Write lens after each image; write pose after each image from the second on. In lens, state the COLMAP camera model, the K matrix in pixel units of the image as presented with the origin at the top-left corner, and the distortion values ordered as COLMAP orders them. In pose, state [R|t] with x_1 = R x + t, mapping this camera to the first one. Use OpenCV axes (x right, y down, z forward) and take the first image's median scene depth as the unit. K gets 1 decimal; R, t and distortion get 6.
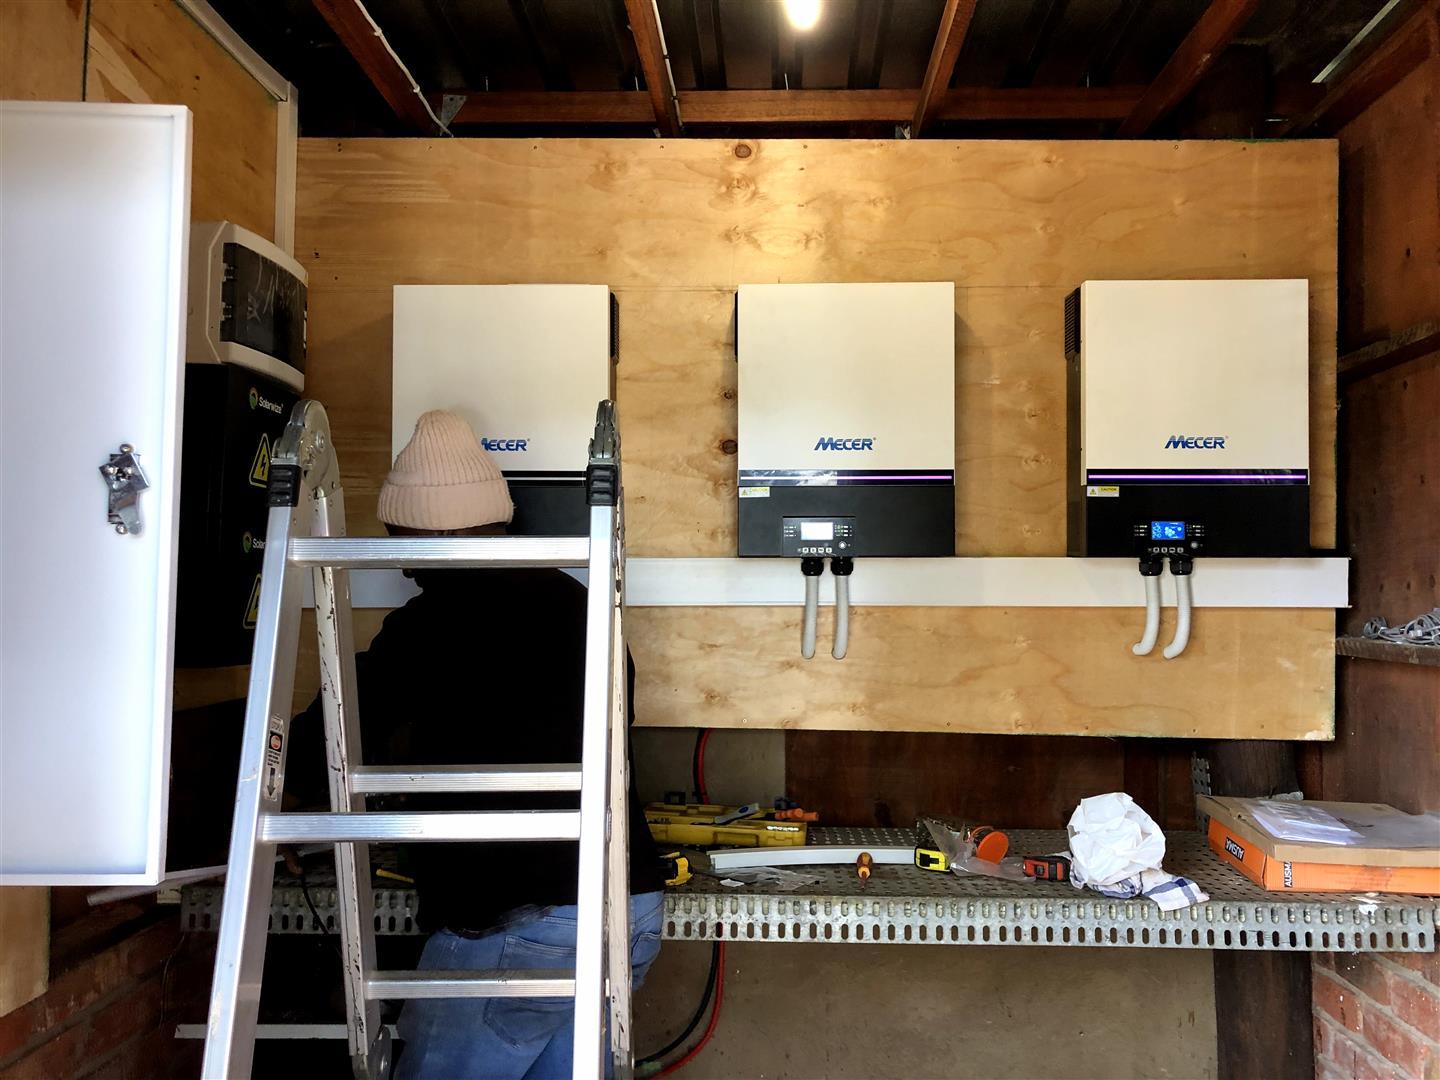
lens RADIAL K [[1176.5, 0, 718.7], [0, 1176.5, 531.7], [0, 0, 1]] dist [0.037140, -0.035089]
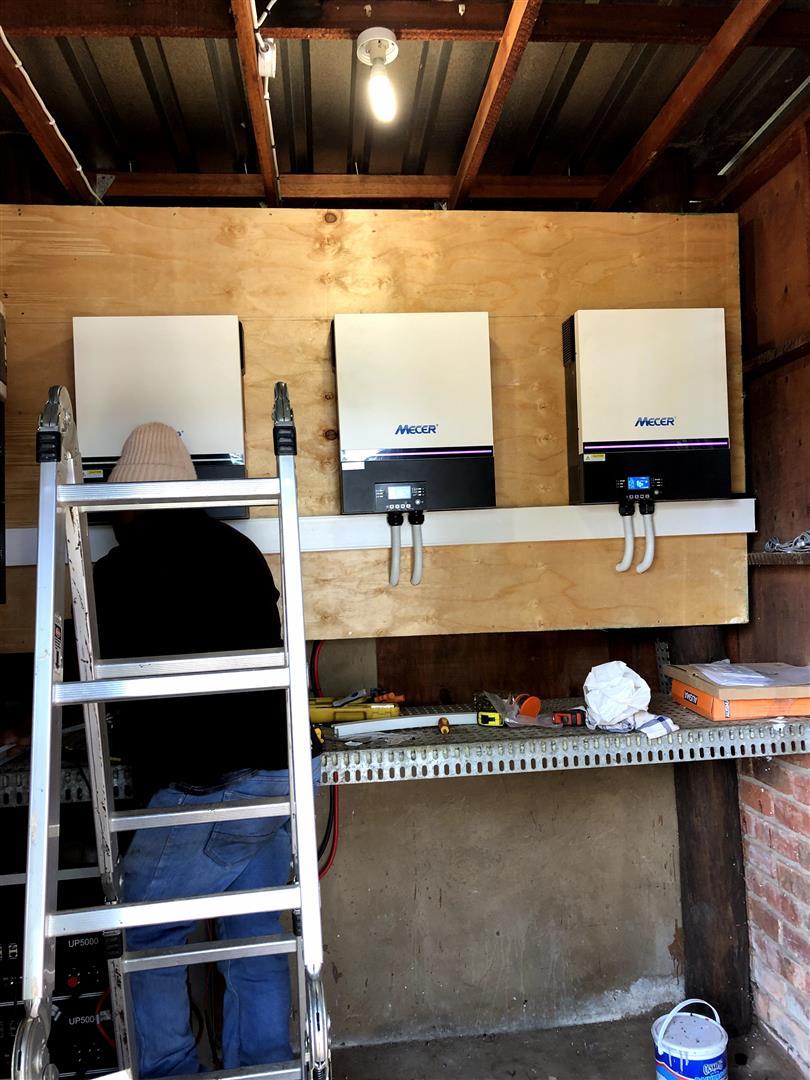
lens RADIAL K [[882.4, 0, 400.8], [0, 882.4, 535.1], [0, 0, 1]] dist [0.037140, -0.035089]
pose [[0.989467, -0.041559, 0.138665, -0.057683], [0.039564, 0.999071, 0.017108, 0.030518], [-0.139247, -0.011441, 0.990192, -0.032107]]
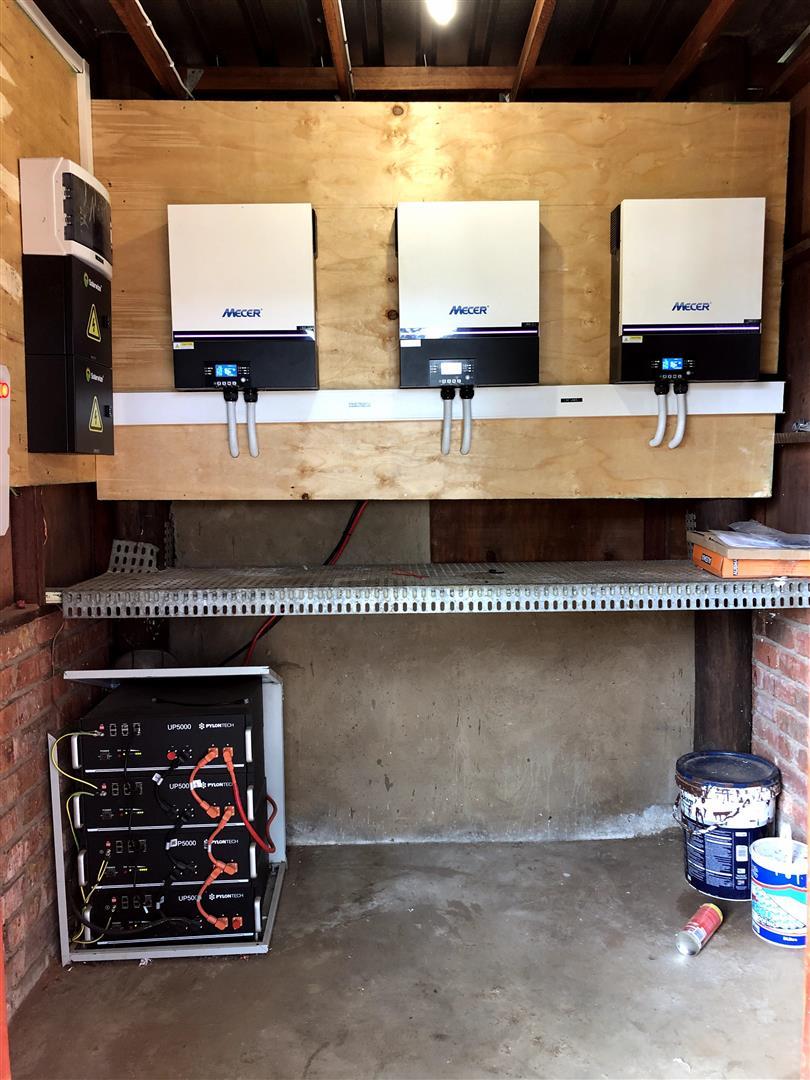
lens RADIAL K [[882.4, 0, 405.2], [0, 882.4, 533.0], [0, 0, 1]] dist [0.037140, -0.035089]
pose [[0.998625, -0.021693, 0.047719, -0.035700], [0.015456, 0.991733, 0.127384, 0.062303], [-0.050088, -0.126471, 0.990705, -0.173088]]
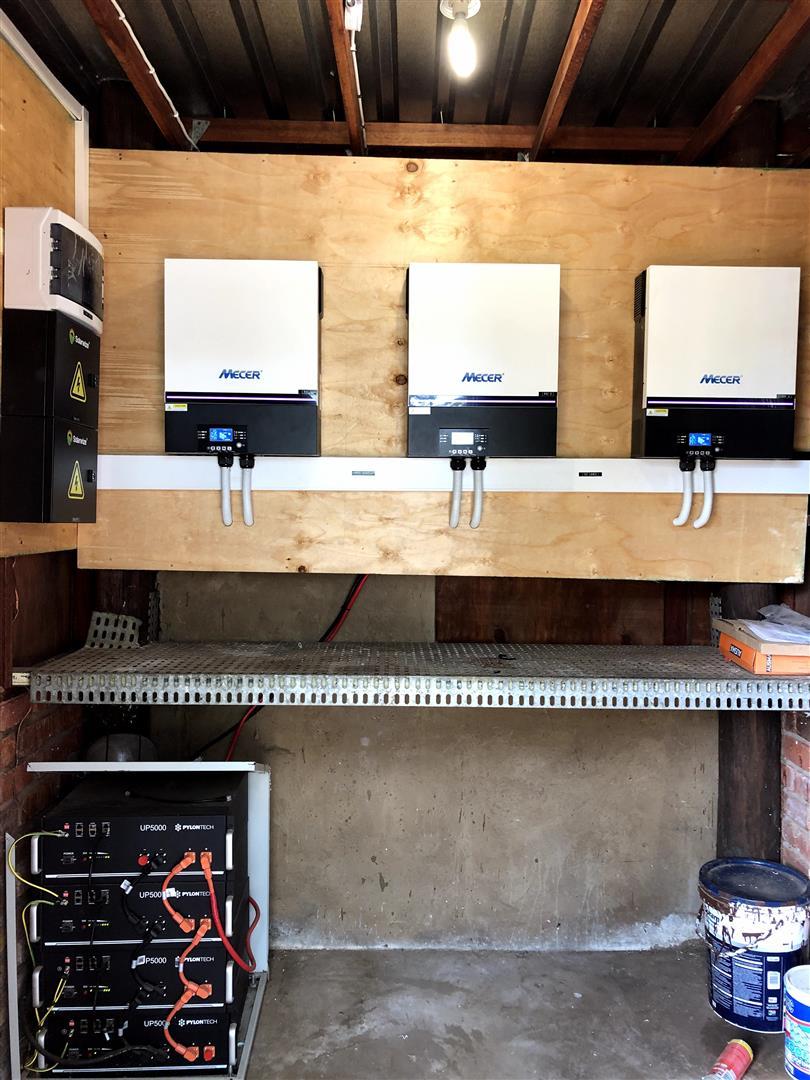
lens RADIAL K [[882.4, 0, 407.4], [0, 882.4, 533.2], [0, 0, 1]] dist [0.037140, -0.035089]
pose [[0.998734, 0.005915, 0.049946, -0.036027], [-0.009586, 0.997243, 0.073586, 0.035251], [-0.049373, -0.073972, 0.996037, -0.085609]]
